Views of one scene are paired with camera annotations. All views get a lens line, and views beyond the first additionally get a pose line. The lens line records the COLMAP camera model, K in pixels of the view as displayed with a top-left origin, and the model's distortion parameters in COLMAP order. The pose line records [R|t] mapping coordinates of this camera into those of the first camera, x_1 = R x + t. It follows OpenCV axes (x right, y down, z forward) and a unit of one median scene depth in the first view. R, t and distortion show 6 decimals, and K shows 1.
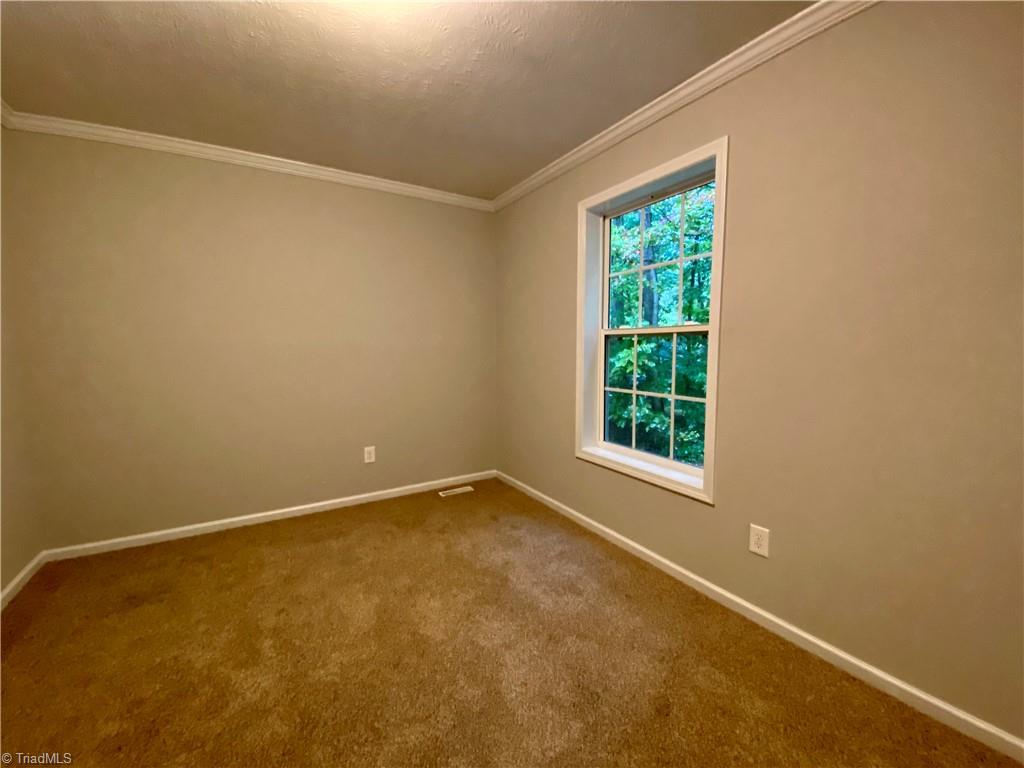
lens RADIAL K [[416.9, 0, 510.5], [0, 416.9, 388.8], [0, 0, 1]] dist [-0.004354, -0.005162]
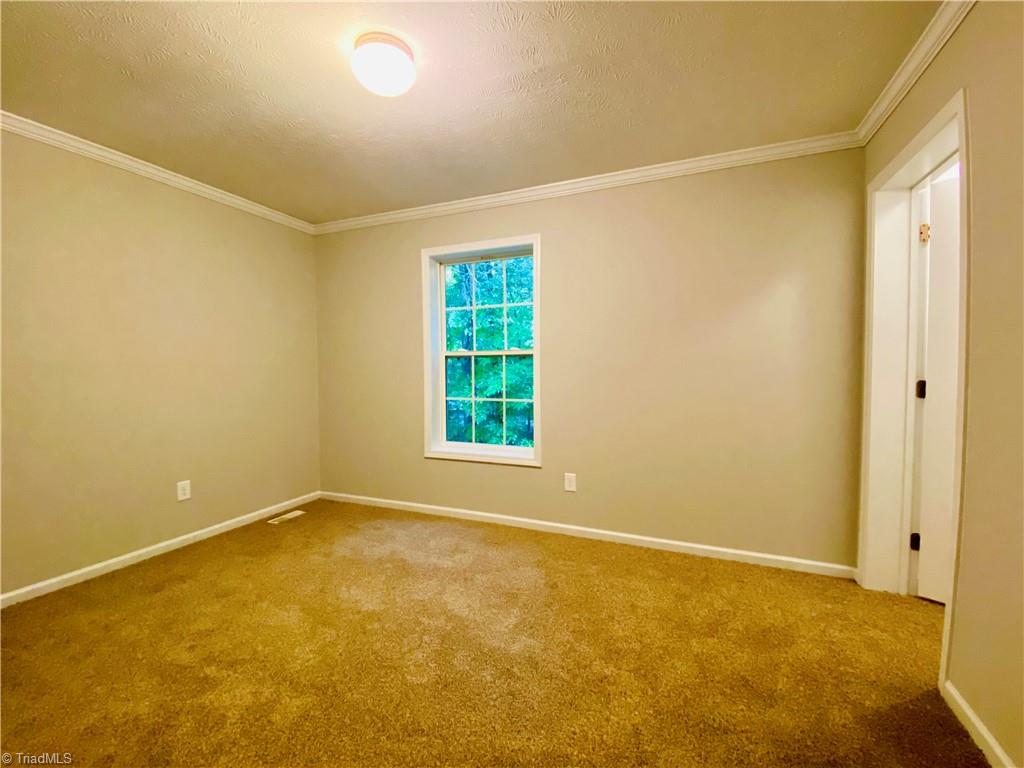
lens RADIAL K [[416.9, 0, 518.9], [0, 416.9, 392.2], [0, 0, 1]] dist [-0.004354, -0.005162]
pose [[0.796770, -0.029828, 0.603547, -0.421385], [0.066504, 0.997042, -0.038521, 0.050705], [-0.600613, 0.070831, 0.796397, -0.154548]]
